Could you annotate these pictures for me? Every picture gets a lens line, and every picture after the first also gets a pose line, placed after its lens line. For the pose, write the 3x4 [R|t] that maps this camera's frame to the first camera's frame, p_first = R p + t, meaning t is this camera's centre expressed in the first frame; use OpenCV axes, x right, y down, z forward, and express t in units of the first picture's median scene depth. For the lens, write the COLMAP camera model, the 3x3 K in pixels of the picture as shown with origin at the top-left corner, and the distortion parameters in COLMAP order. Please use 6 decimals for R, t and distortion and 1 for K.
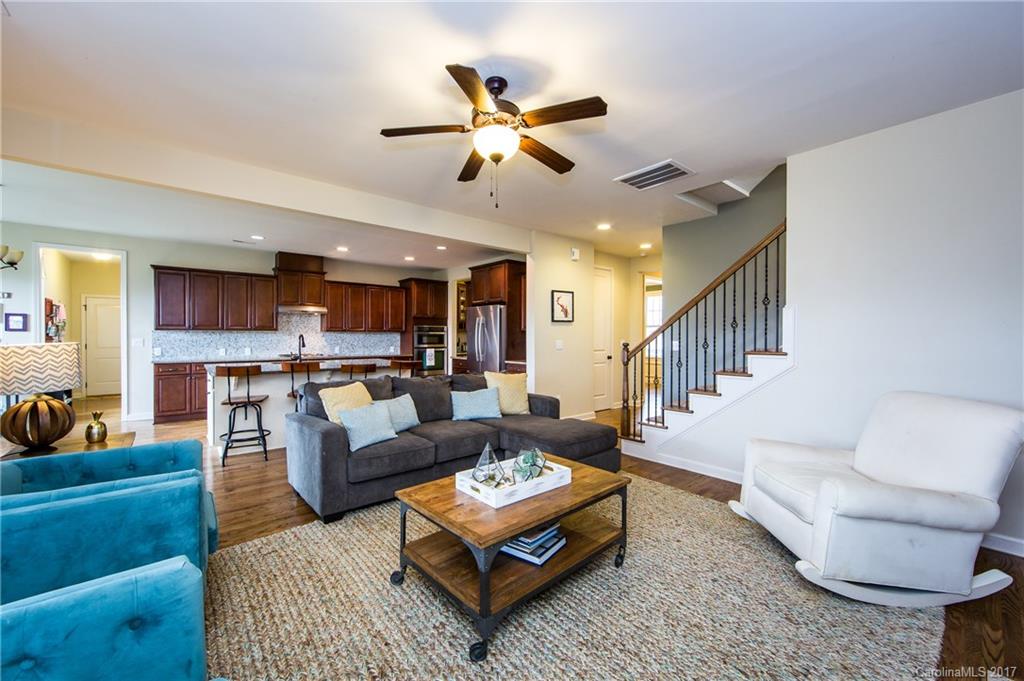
lens RADIAL K [[407.3, 0, 511.8], [0, 407.3, 337.9], [0, 0, 1]] dist [0.001556, -0.000301]
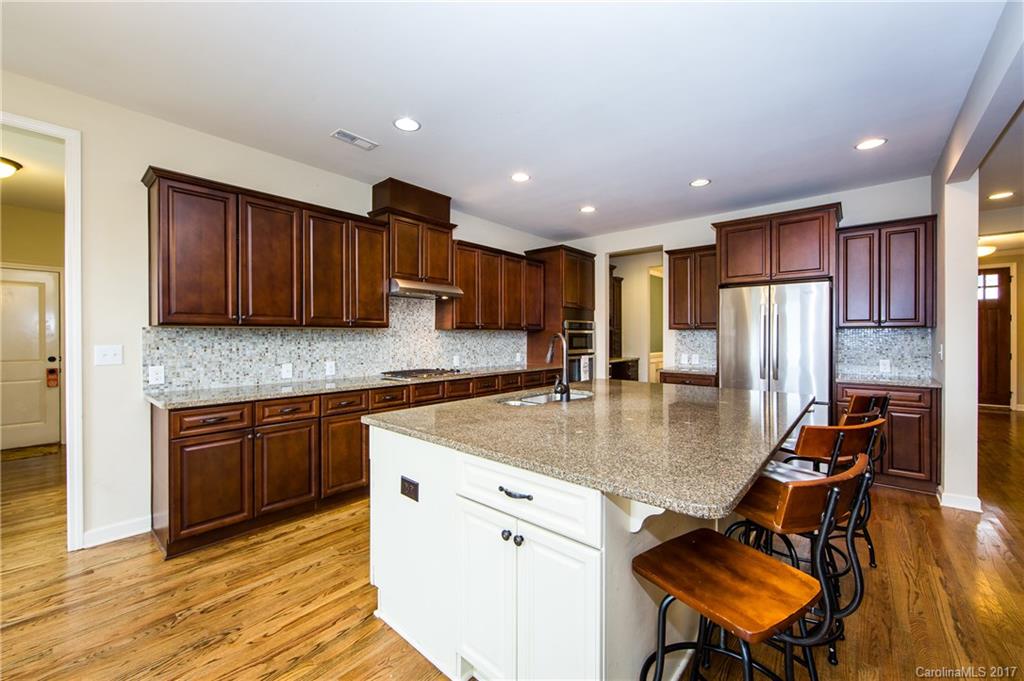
lens RADIAL K [[407.3, 0, 512.6], [0, 407.3, 339.0], [0, 0, 1]] dist [0.001556, -0.000301]
pose [[0.985306, -0.005563, 0.170710, -0.505309], [0.005050, 0.999981, 0.003438, -0.003945], [-0.170726, -0.002525, 0.985315, 0.452488]]
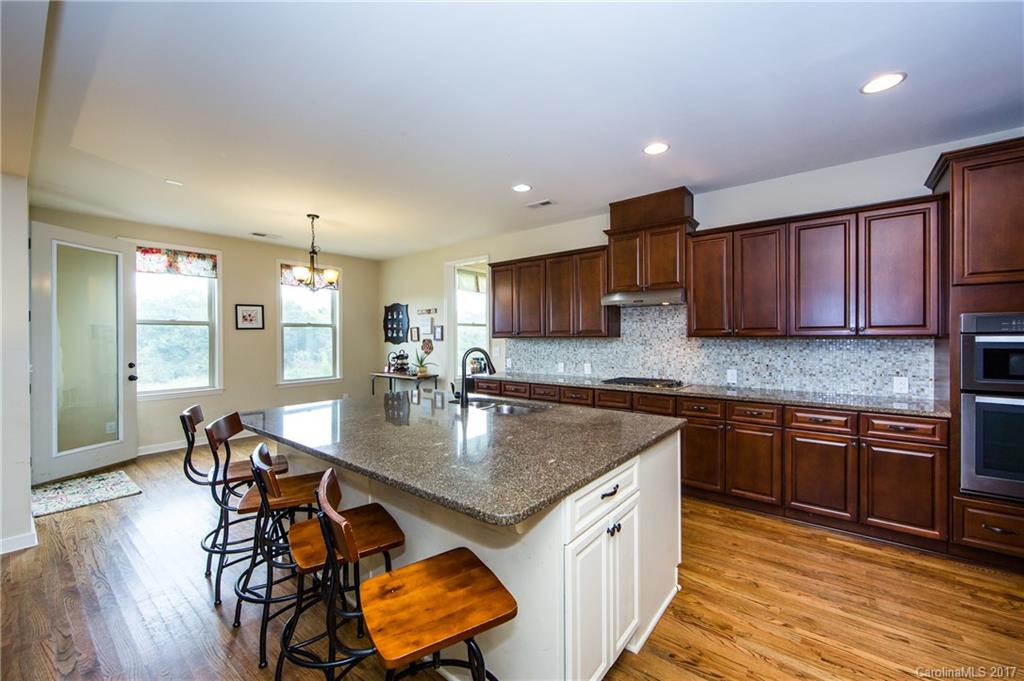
lens RADIAL K [[407.3, 0, 515.3], [0, 407.3, 338.5], [0, 0, 1]] dist [0.001556, -0.000301]
pose [[0.202238, 0.000499, -0.979336, -0.016326], [0.004178, 0.999990, 0.001372, -0.017506], [0.979327, -0.004369, 0.202234, 0.741240]]
